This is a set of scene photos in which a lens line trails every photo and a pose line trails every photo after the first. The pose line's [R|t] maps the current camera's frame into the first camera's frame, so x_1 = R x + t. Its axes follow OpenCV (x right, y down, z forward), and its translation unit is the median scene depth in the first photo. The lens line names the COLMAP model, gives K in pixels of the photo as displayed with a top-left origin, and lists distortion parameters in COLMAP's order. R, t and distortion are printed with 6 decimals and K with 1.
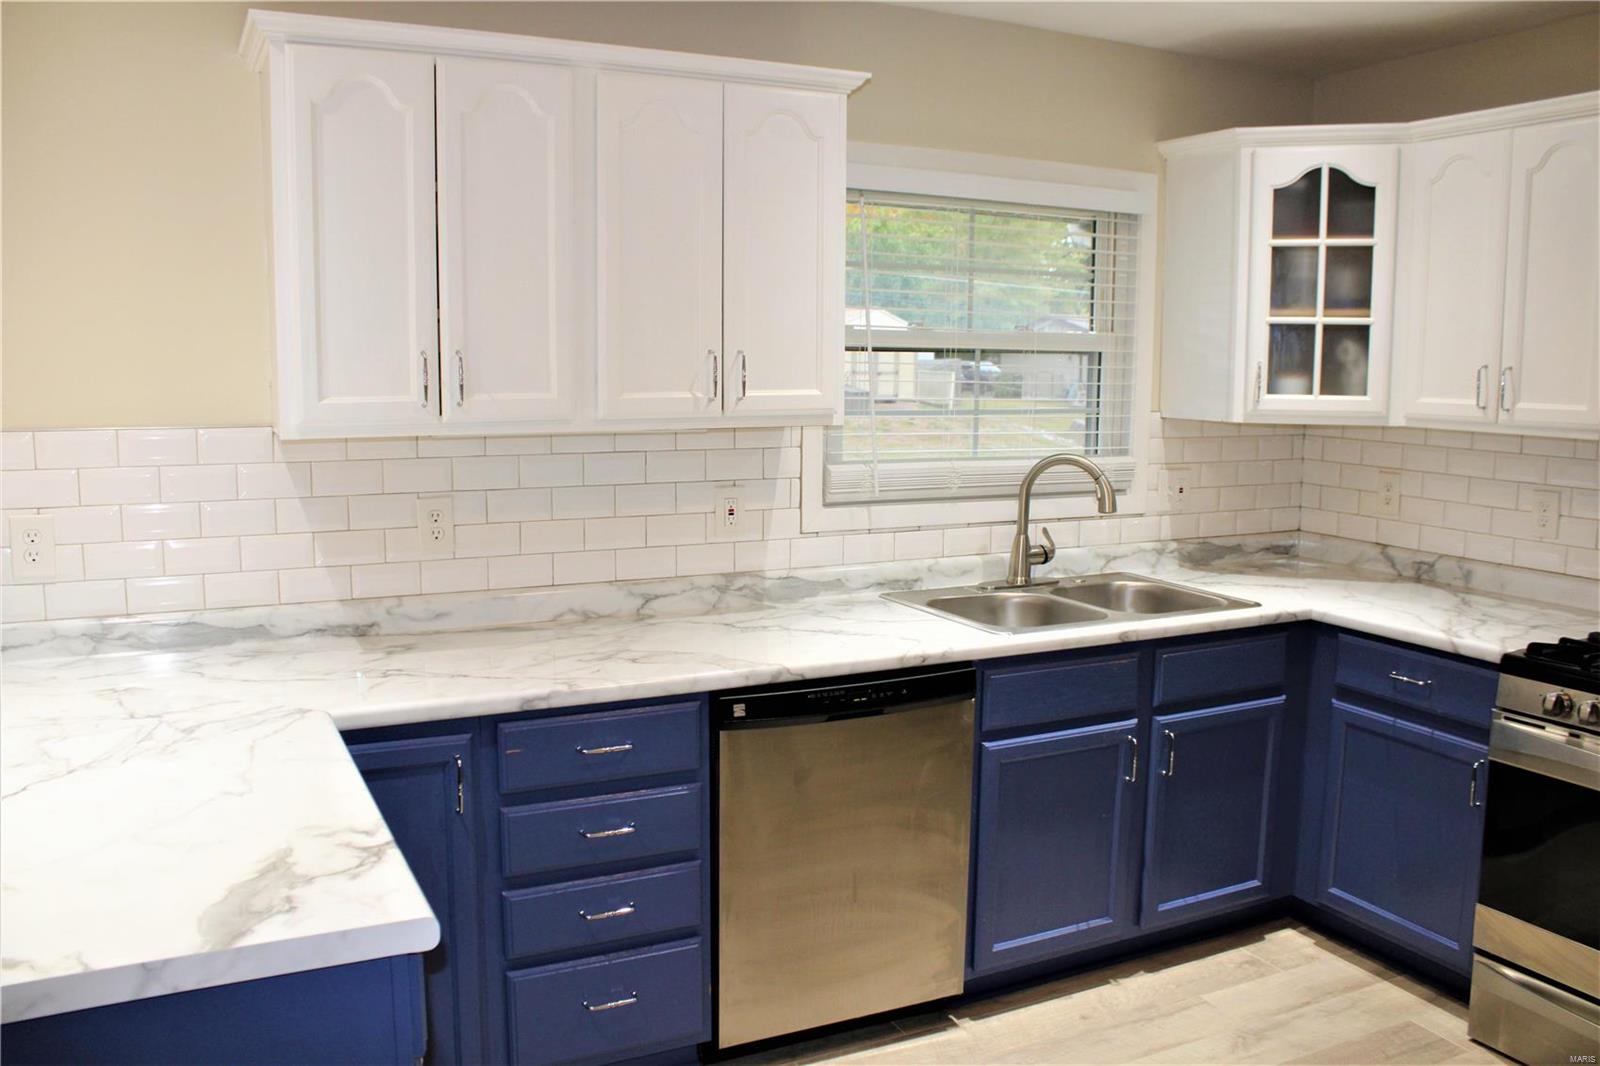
lens RADIAL K [[1329.6, 0, 806.9], [0, 1329.6, 539.7], [0, 0, 1]] dist [-0.157582, 0.125132]
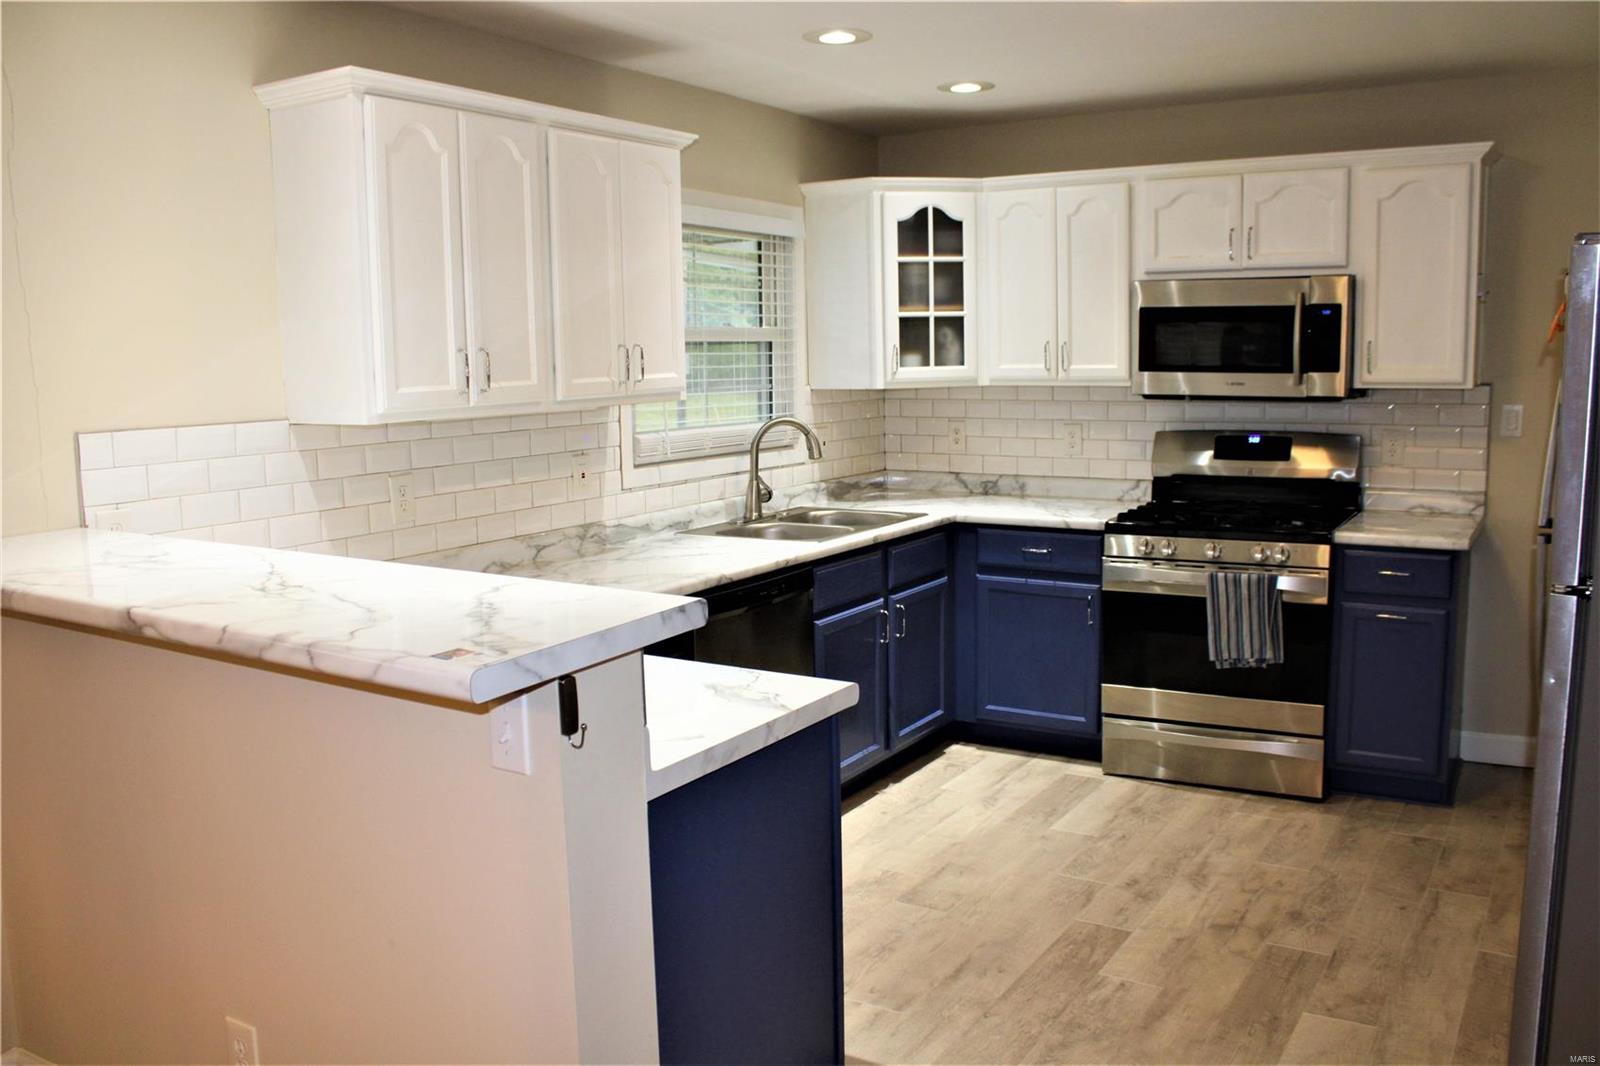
lens RADIAL K [[1329.6, 0, 812.8], [0, 1329.6, 536.8], [0, 0, 1]] dist [-0.157582, 0.125132]
pose [[0.850100, -0.096492, 0.517705, -0.510053], [0.098221, 0.994872, 0.024143, 0.027087], [-0.517380, 0.030326, 0.855218, -0.171718]]
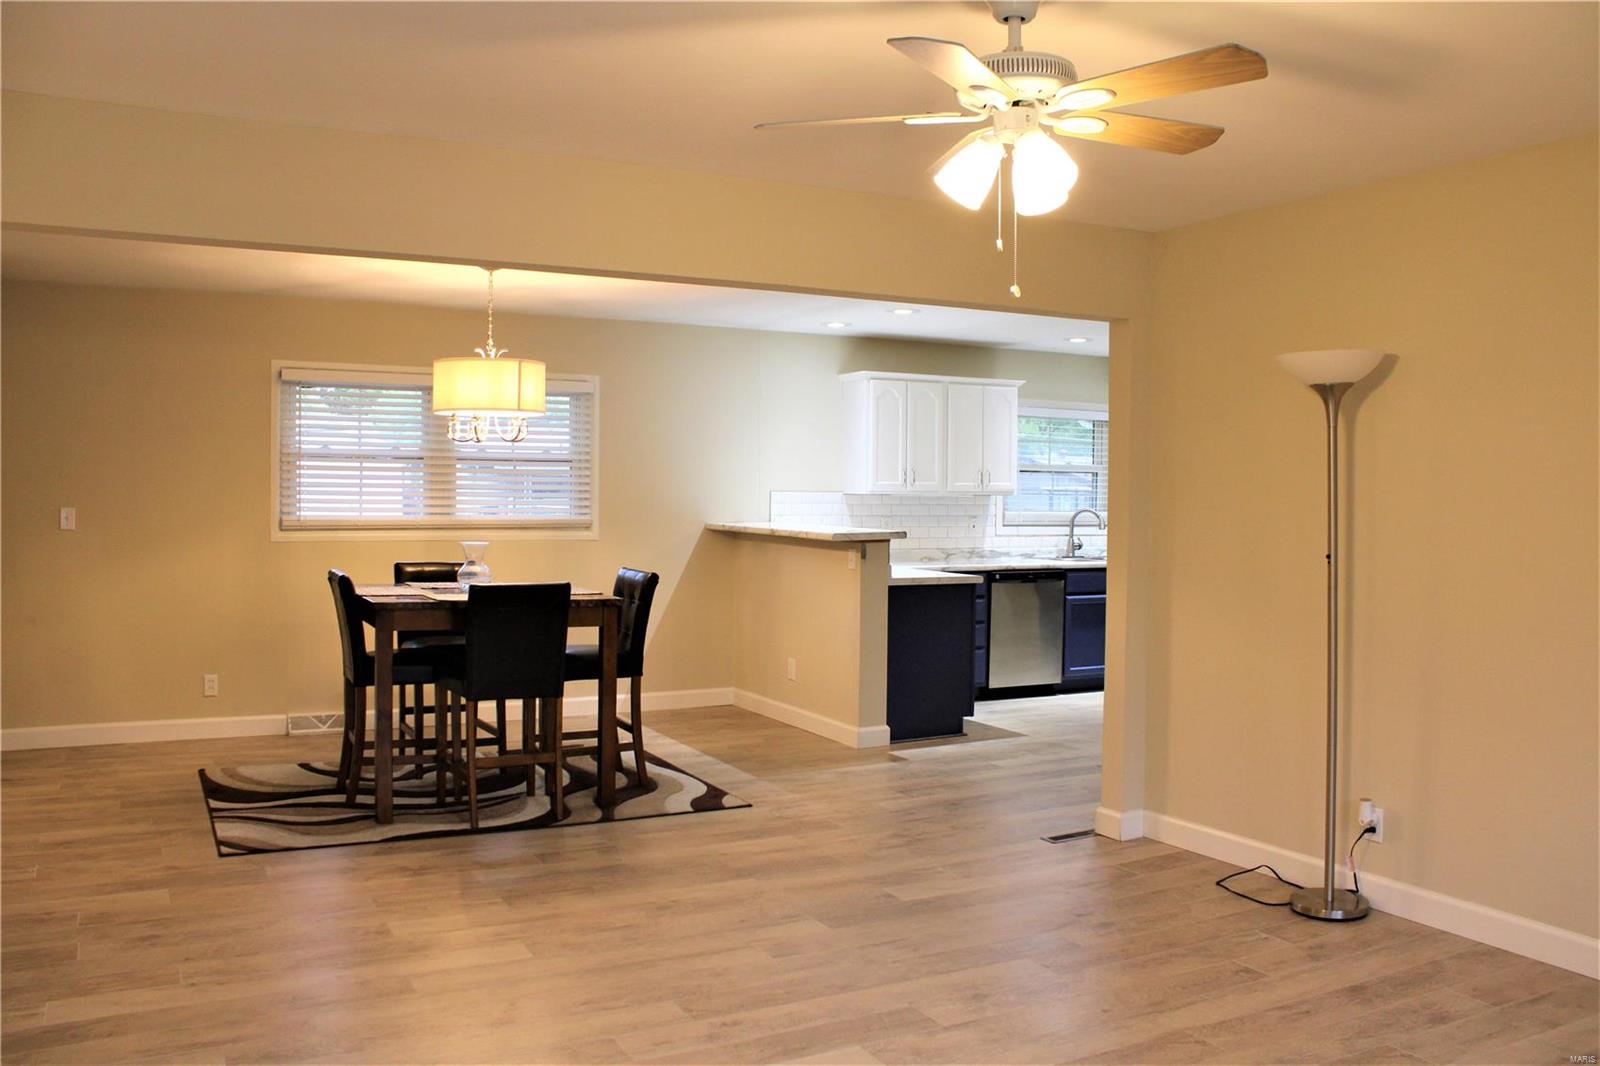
lens RADIAL K [[1329.6, 0, 806.7], [0, 1329.6, 528.3], [0, 0, 1]] dist [-0.157582, 0.125132]
pose [[0.999728, -0.000171, 0.023304, -0.472247], [0.002741, 0.993895, -0.110293, 0.290876], [-0.023143, 0.110327, 0.993626, -1.793071]]
